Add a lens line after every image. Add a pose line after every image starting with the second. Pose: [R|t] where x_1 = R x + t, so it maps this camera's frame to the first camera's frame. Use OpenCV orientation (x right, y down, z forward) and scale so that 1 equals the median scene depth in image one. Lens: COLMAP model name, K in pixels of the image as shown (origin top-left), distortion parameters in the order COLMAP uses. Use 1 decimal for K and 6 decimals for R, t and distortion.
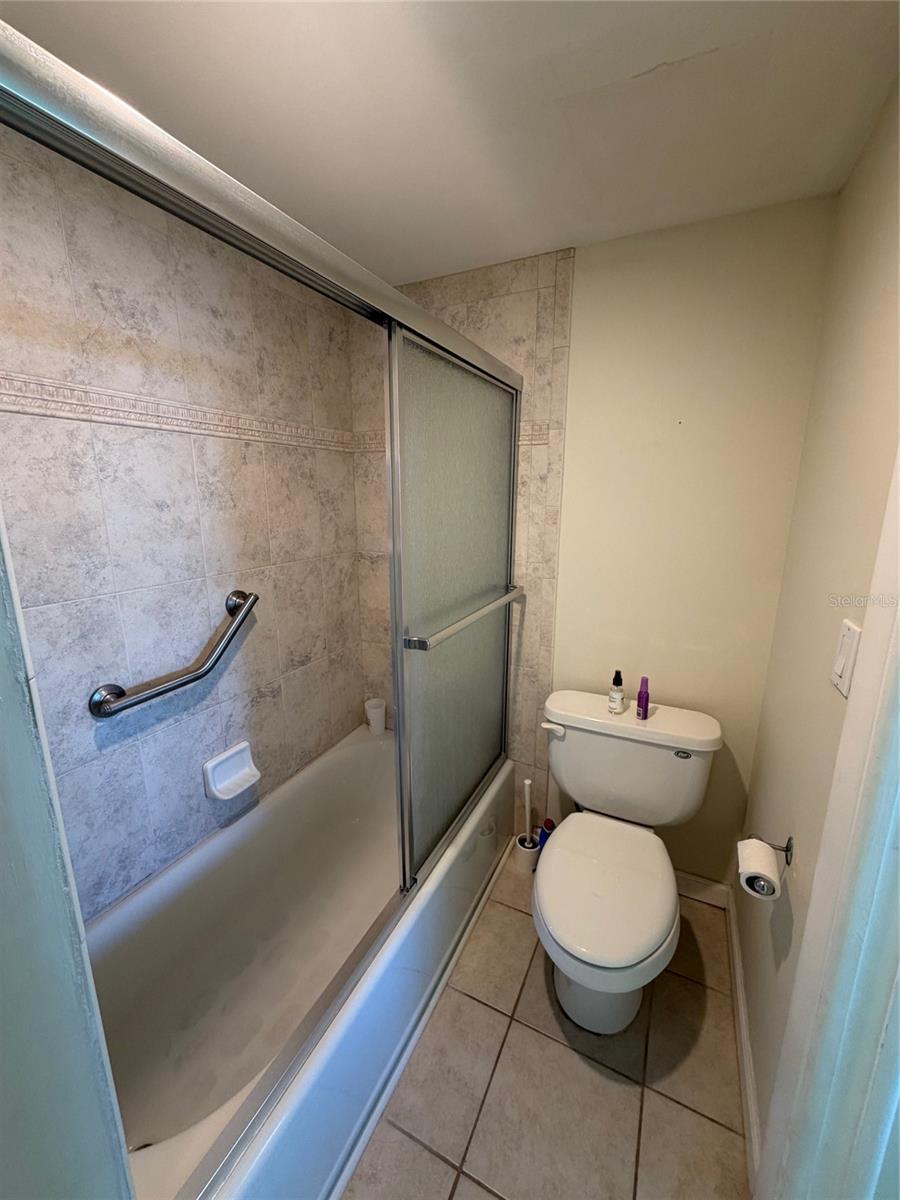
lens RADIAL K [[479.5, 0, 447.8], [0, 479.5, 599.0], [0, 0, 1]] dist [-0.000770, 0.000566]
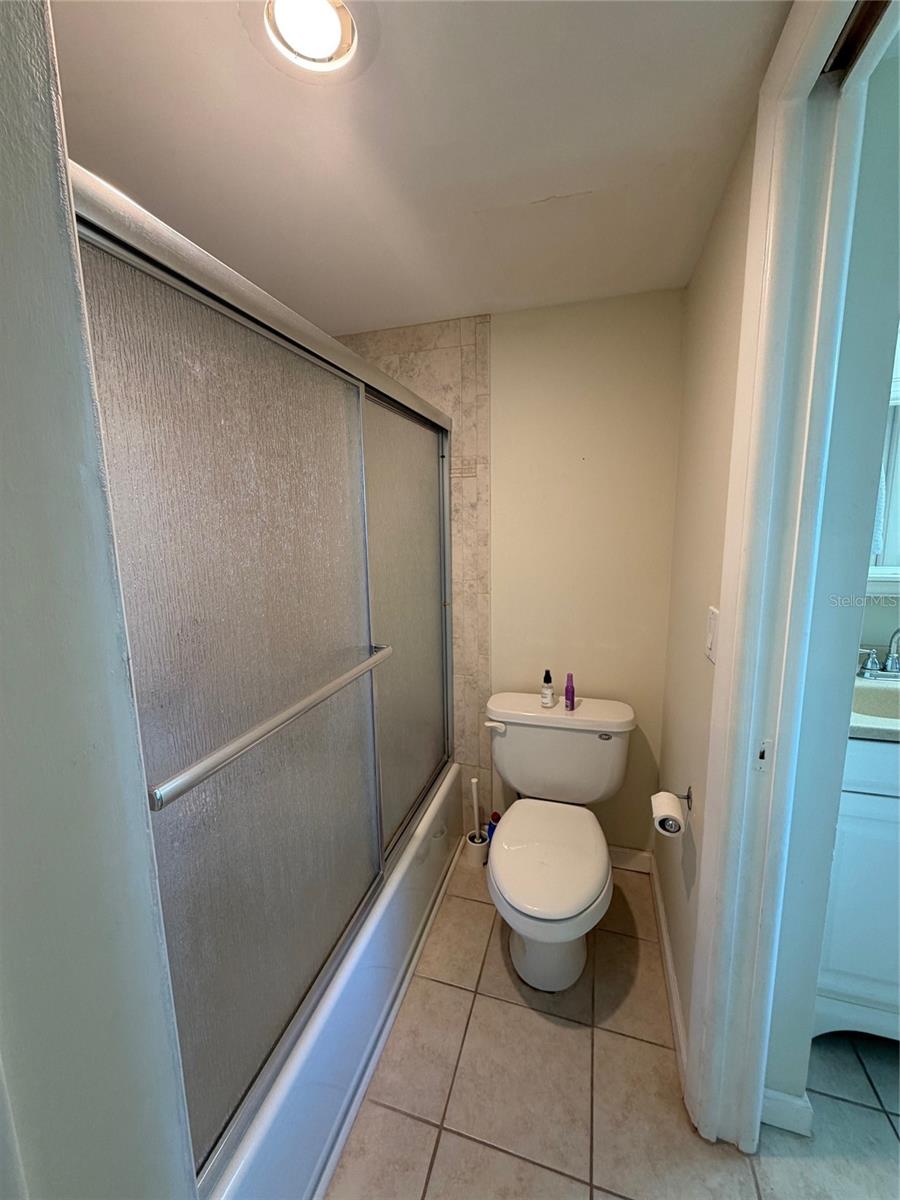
lens RADIAL K [[479.5, 0, 449.6], [0, 479.5, 597.5], [0, 0, 1]] dist [-0.000770, 0.000566]
pose [[0.986307, -0.042406, 0.159377, -0.054245], [0.052099, 0.997006, -0.057142, 0.030841], [-0.156476, 0.064663, 0.985563, -0.112307]]
